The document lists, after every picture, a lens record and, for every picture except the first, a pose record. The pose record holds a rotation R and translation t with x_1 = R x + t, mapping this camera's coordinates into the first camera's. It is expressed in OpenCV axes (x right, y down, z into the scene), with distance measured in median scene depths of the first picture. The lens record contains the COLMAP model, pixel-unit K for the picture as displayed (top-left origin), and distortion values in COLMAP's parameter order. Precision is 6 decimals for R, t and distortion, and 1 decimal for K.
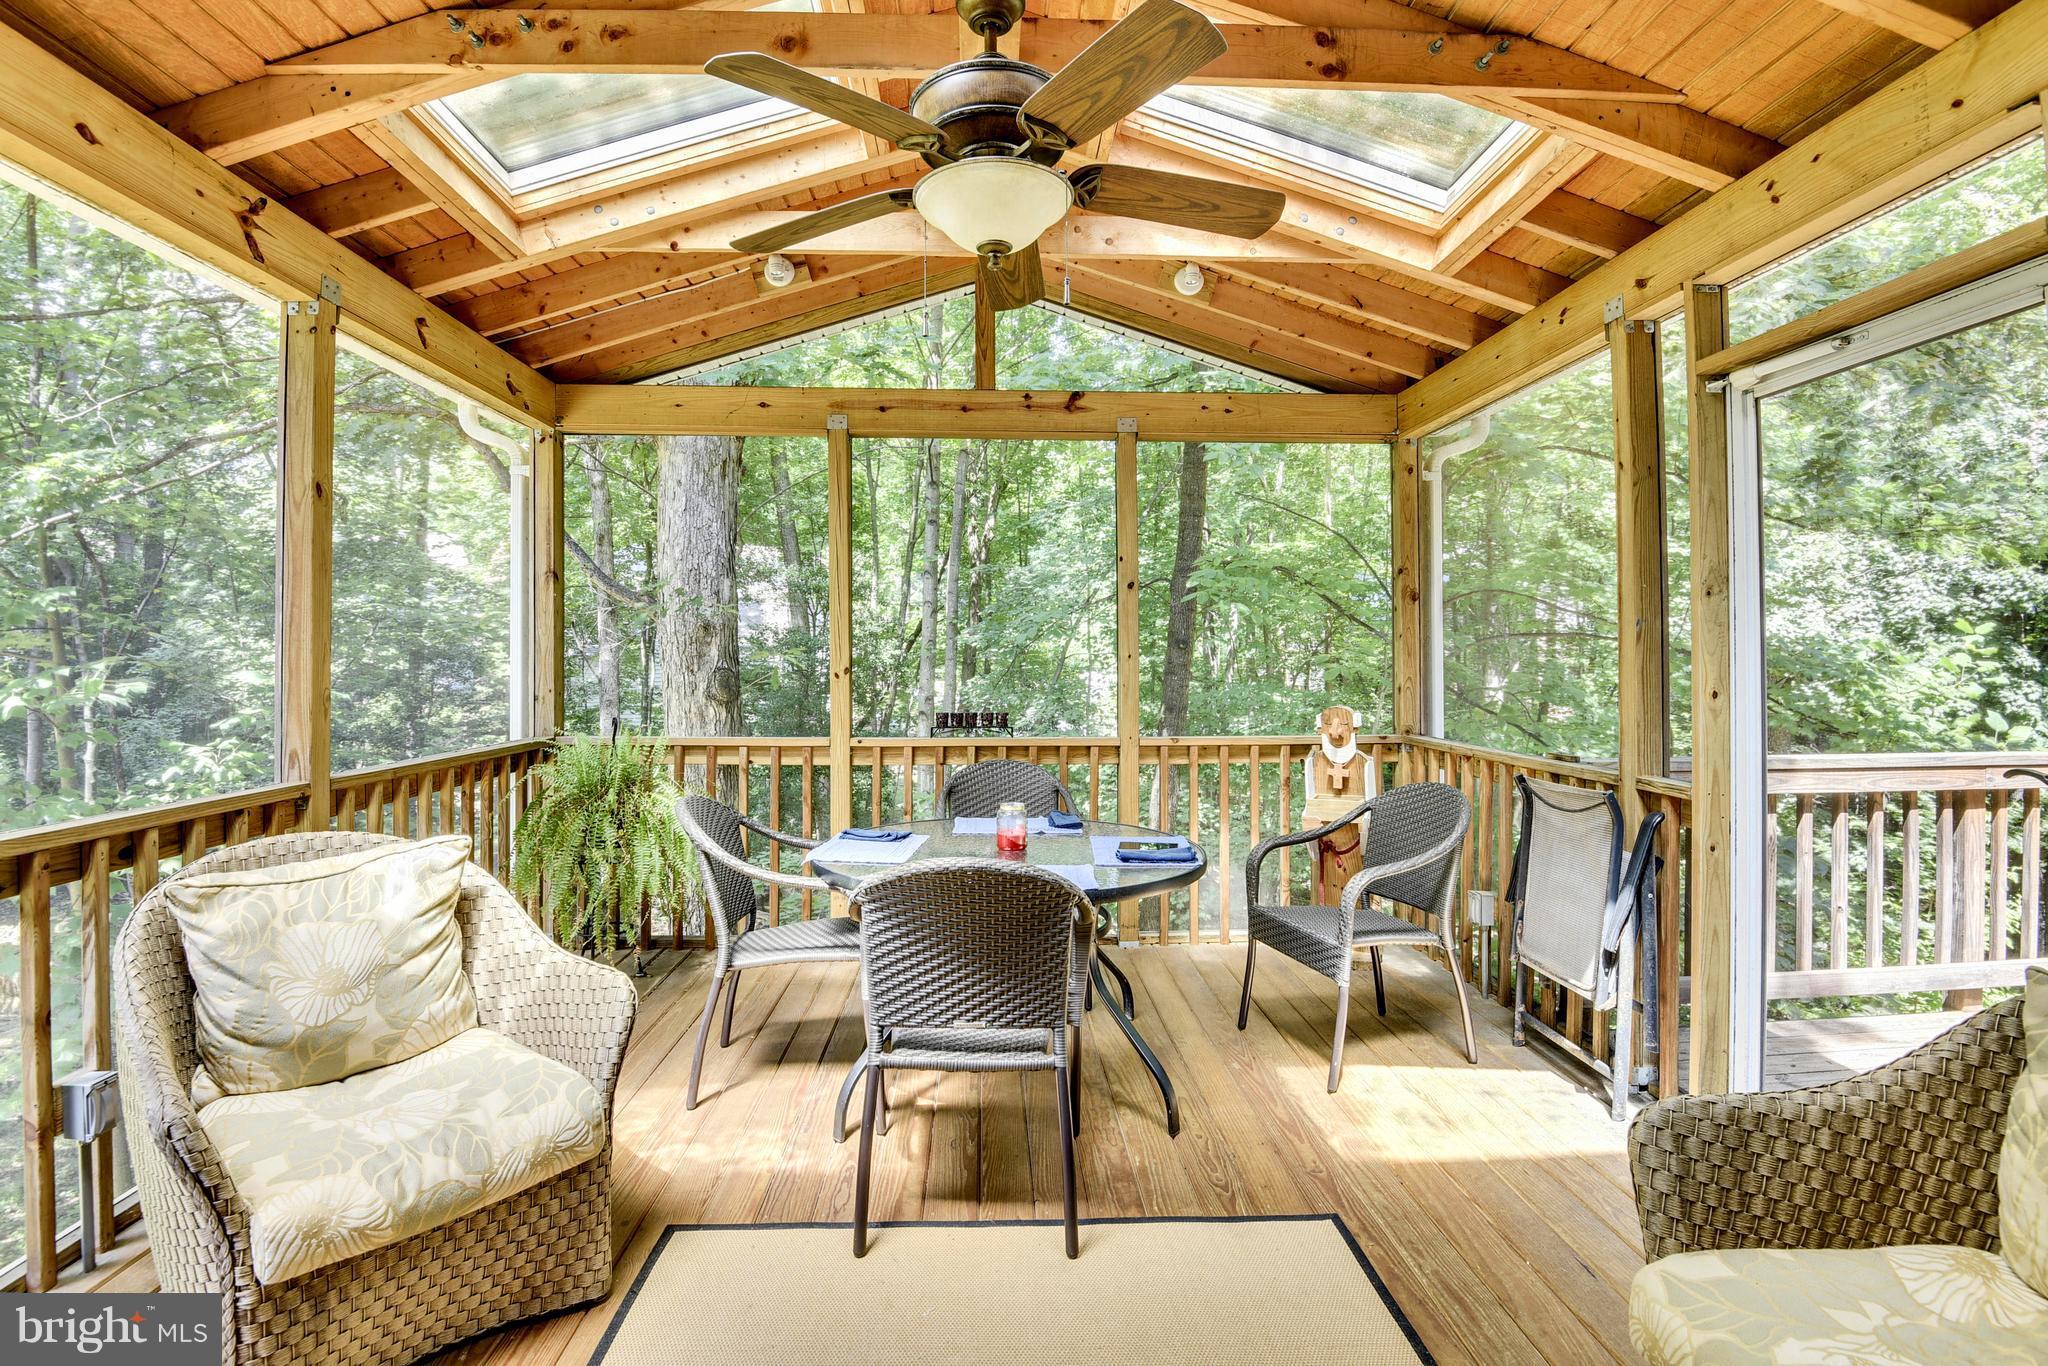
lens RADIAL K [[944.8, 0, 1024.0], [0, 944.8, 683.0], [0, 0, 1]] dist [0.000907, -0.000447]
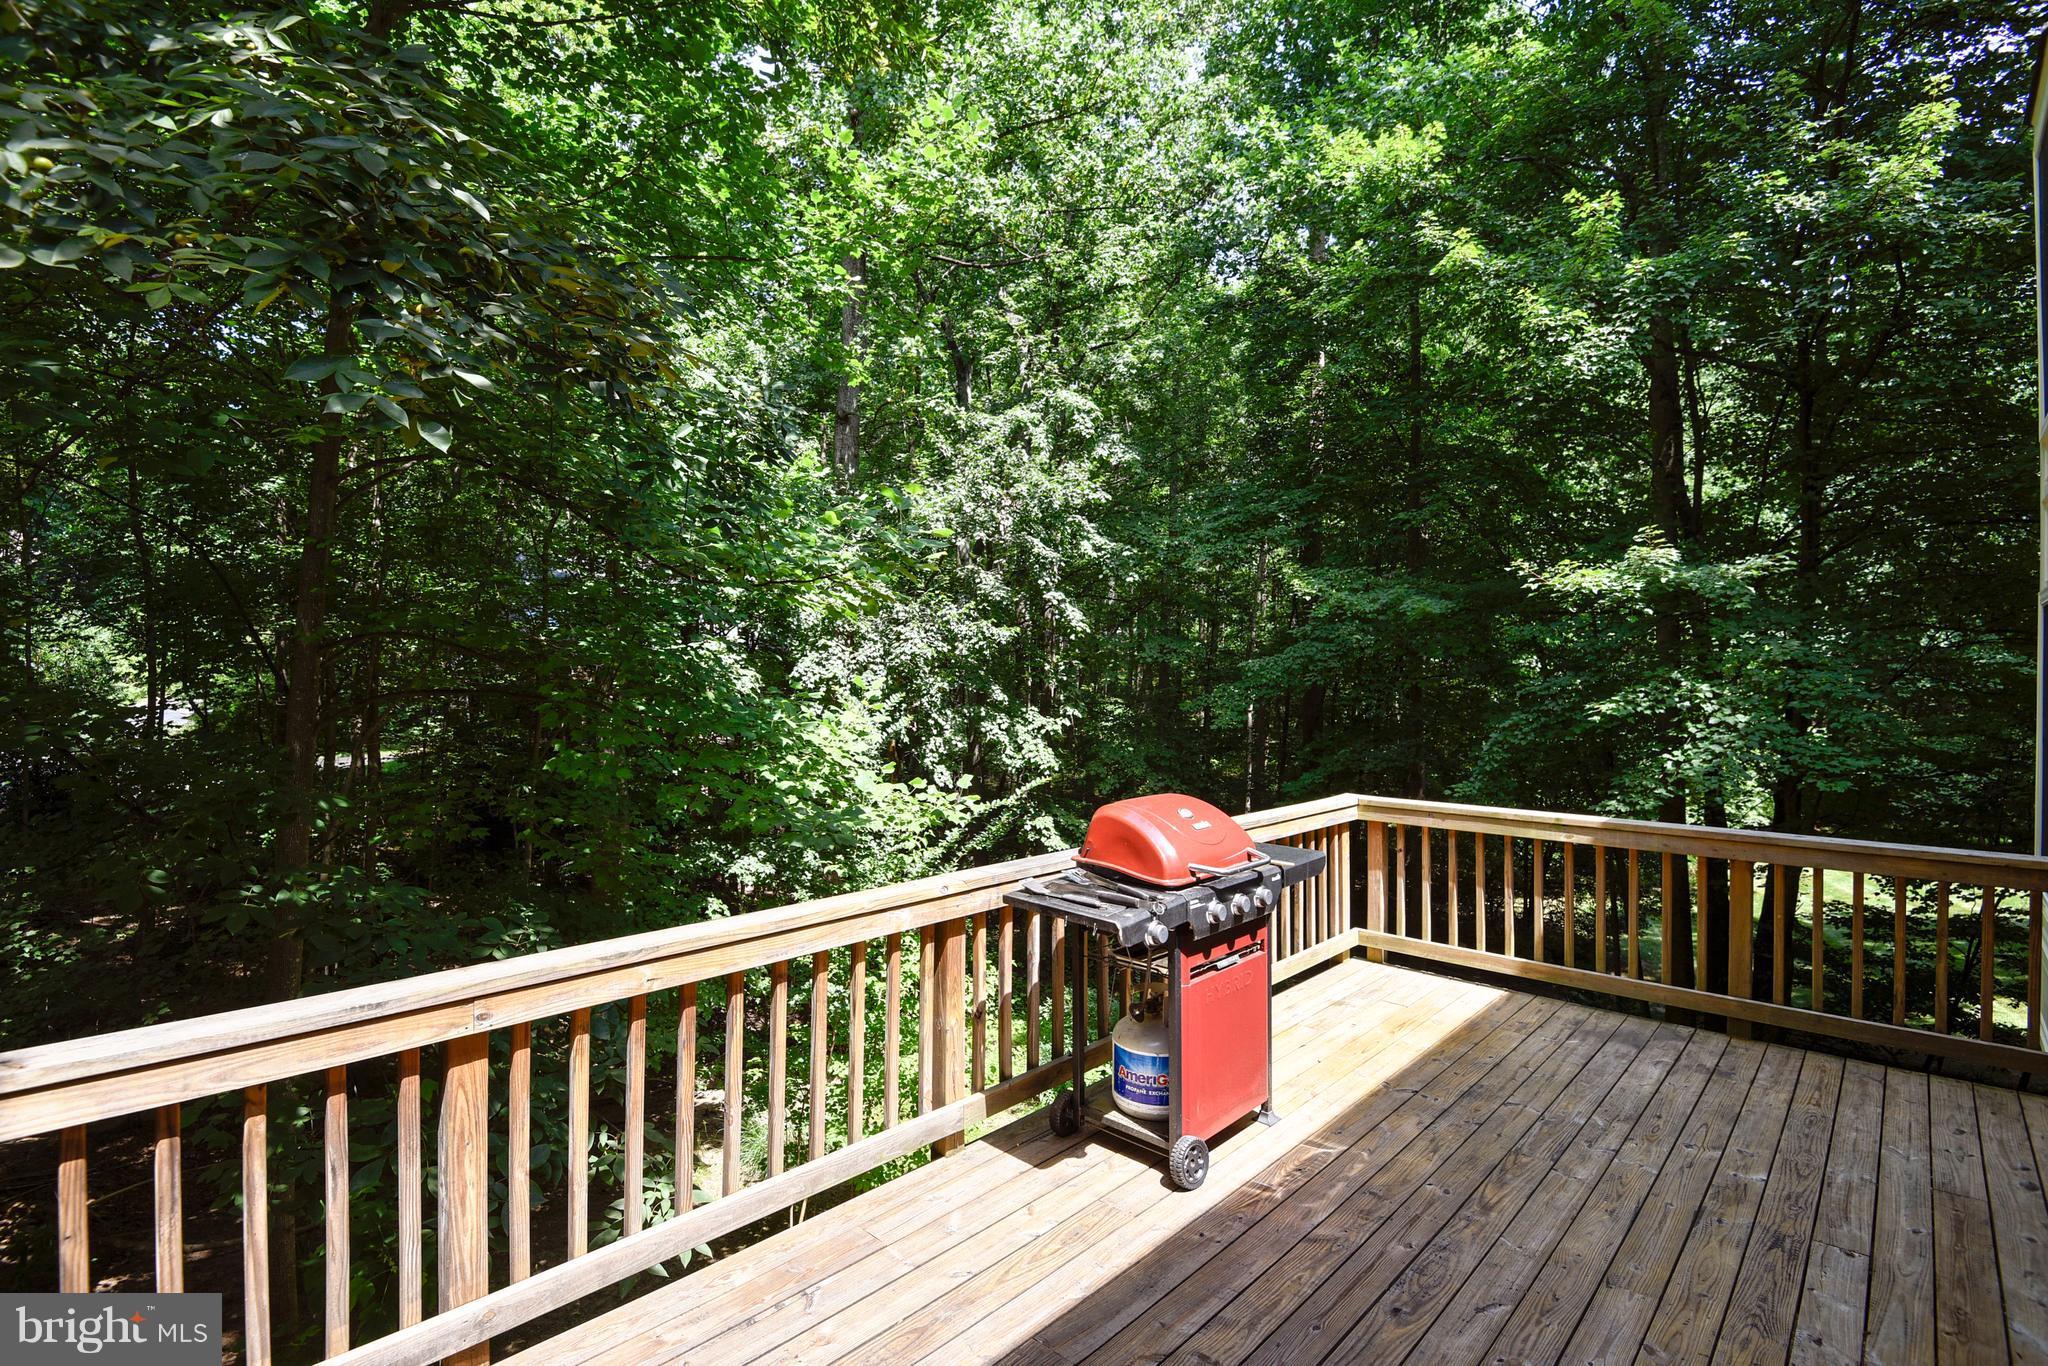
lens RADIAL K [[944.8, 0, 1024.0], [0, 944.8, 683.0], [0, 0, 1]] dist [0.000907, -0.000447]
pose [[0.645963, 0.023597, 0.763004, 0.427577], [0.000122, 0.999519, -0.031014, -0.030675], [-0.763369, 0.020127, 0.645649, 0.433760]]
